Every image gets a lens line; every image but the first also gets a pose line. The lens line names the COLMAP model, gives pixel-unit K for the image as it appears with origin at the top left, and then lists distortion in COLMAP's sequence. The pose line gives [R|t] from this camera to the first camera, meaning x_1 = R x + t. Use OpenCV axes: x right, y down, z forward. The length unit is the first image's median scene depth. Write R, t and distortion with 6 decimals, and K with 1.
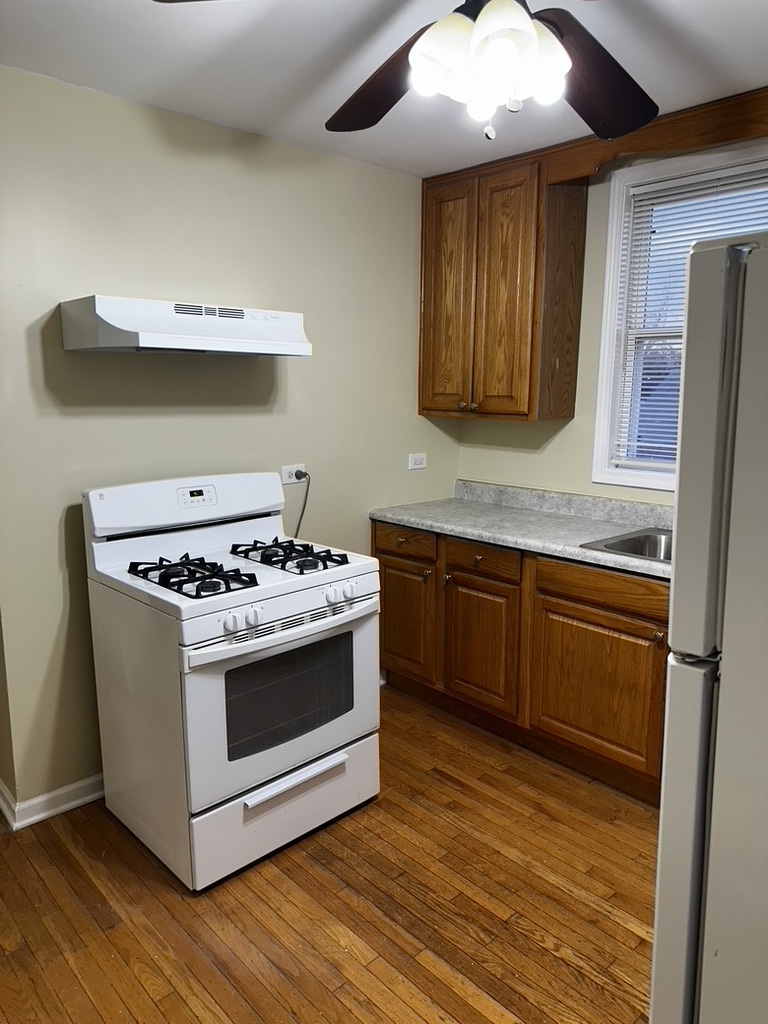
lens RADIAL K [[723.5, 0, 383.5], [0, 723.5, 506.8], [0, 0, 1]] dist [0.061430, -0.064160]
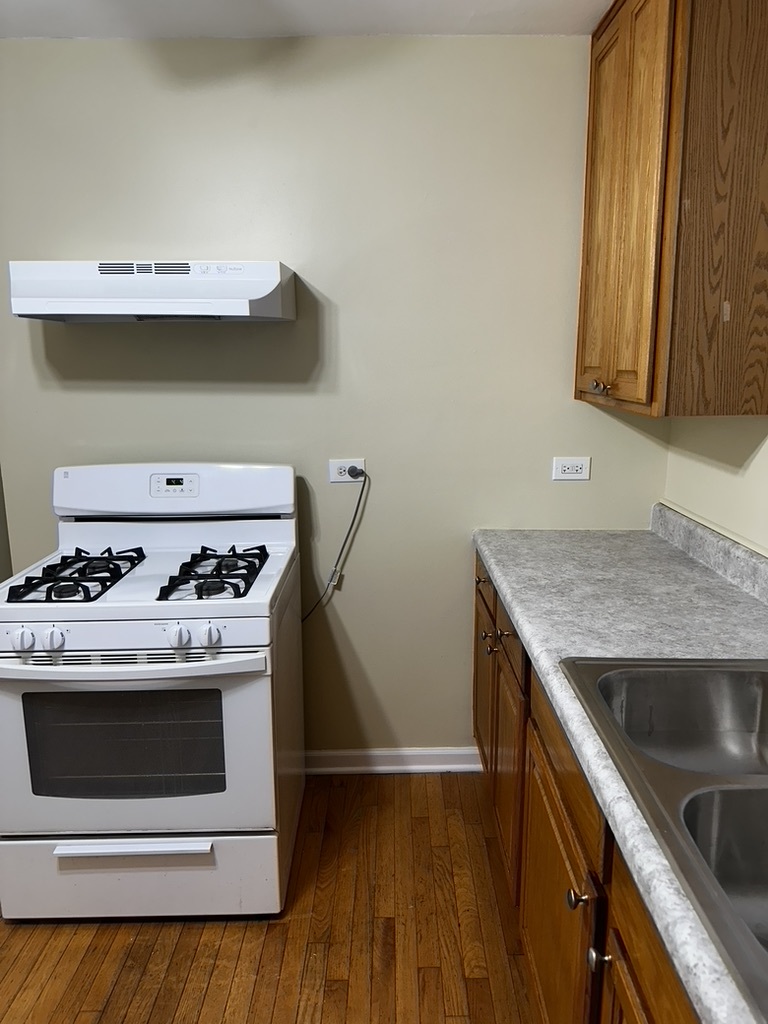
lens RADIAL K [[723.5, 0, 385.5], [0, 723.5, 506.2], [0, 0, 1]] dist [0.061430, -0.064160]
pose [[0.731916, 0.127868, -0.669289, 0.527105], [-0.107802, 0.991594, 0.071555, -0.080813], [0.672813, 0.019778, 0.739548, 0.530635]]
